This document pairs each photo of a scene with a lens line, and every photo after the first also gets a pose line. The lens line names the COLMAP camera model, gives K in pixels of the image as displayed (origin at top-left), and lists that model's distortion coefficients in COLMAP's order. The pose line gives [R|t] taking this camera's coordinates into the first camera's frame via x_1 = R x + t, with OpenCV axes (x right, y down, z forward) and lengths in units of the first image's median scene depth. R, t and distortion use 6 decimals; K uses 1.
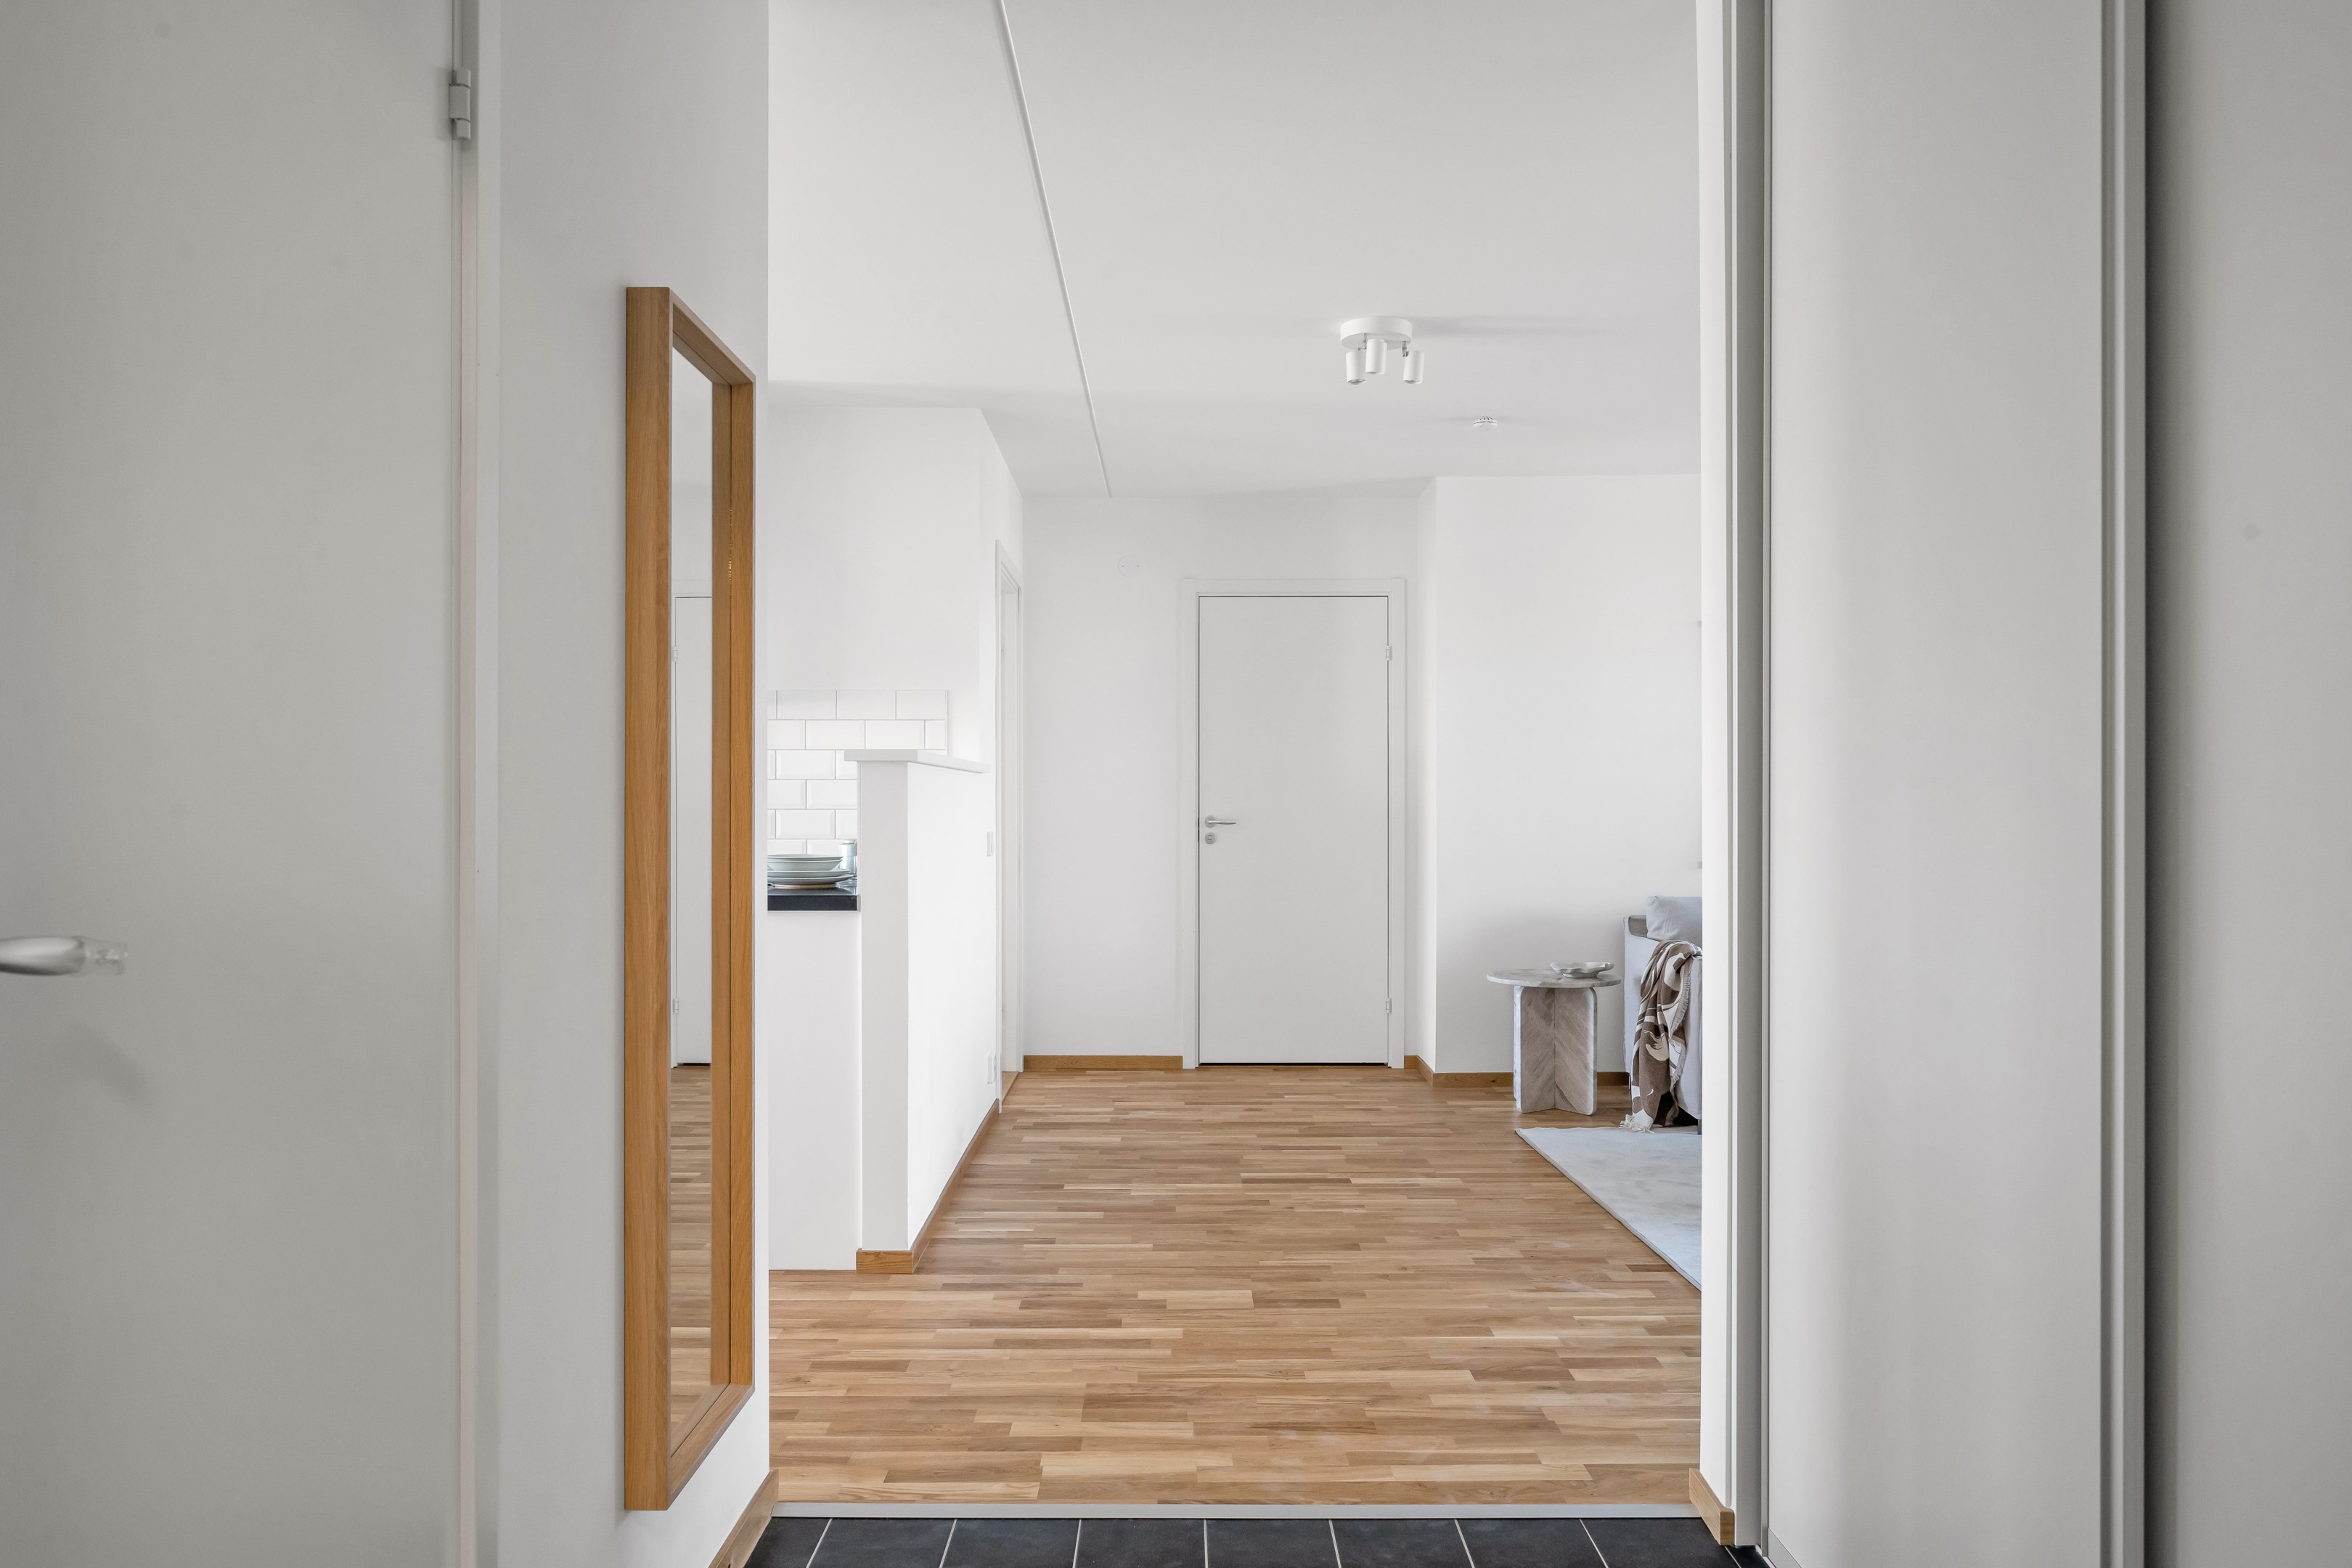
lens RADIAL K [[1570.6, 0, 1179.6], [0, 1570.6, 794.1], [0, 0, 1]] dist [-0.012512, -0.000425]
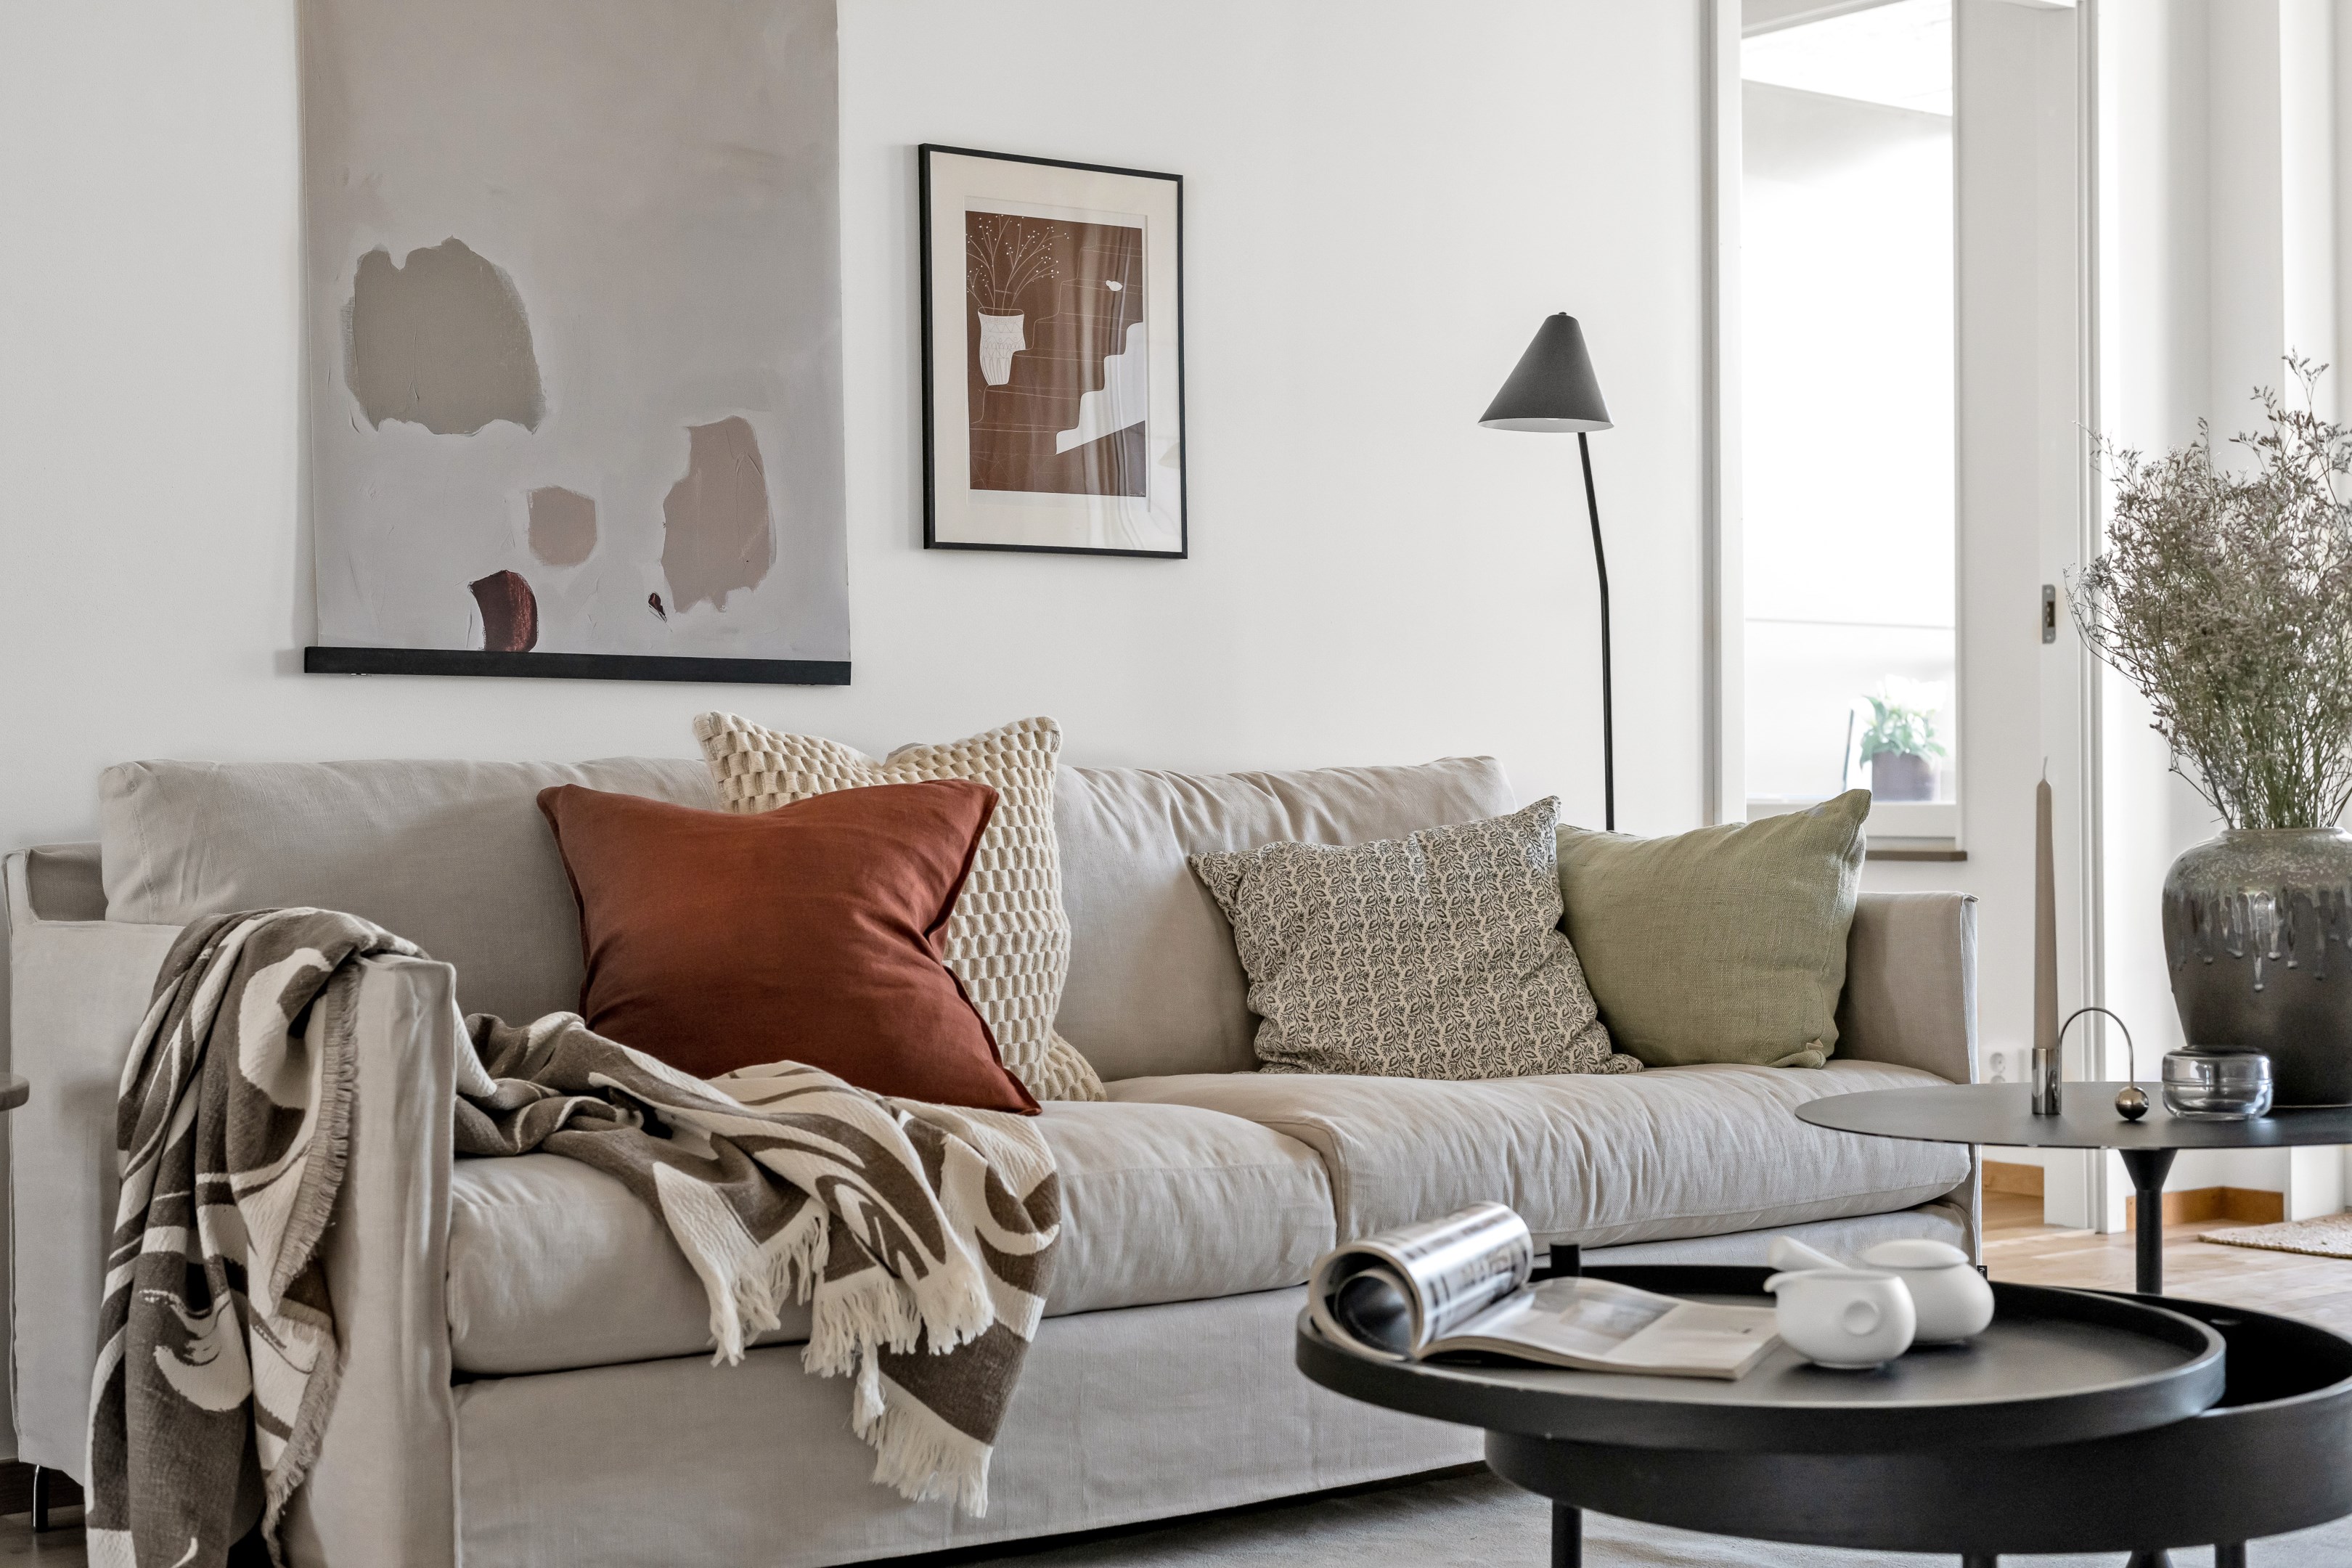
lens RADIAL K [[3370.2, 0, 1176.9], [0, 3370.2, 785.2], [0, 0, 1]] dist [-0.045729, 0.000000]
pose [[0.780545, -0.004902, 0.625080, 0.103661], [0.006548, 0.999979, -0.000335, 0.076481], [-0.625065, 0.004355, 0.780560, 0.513151]]
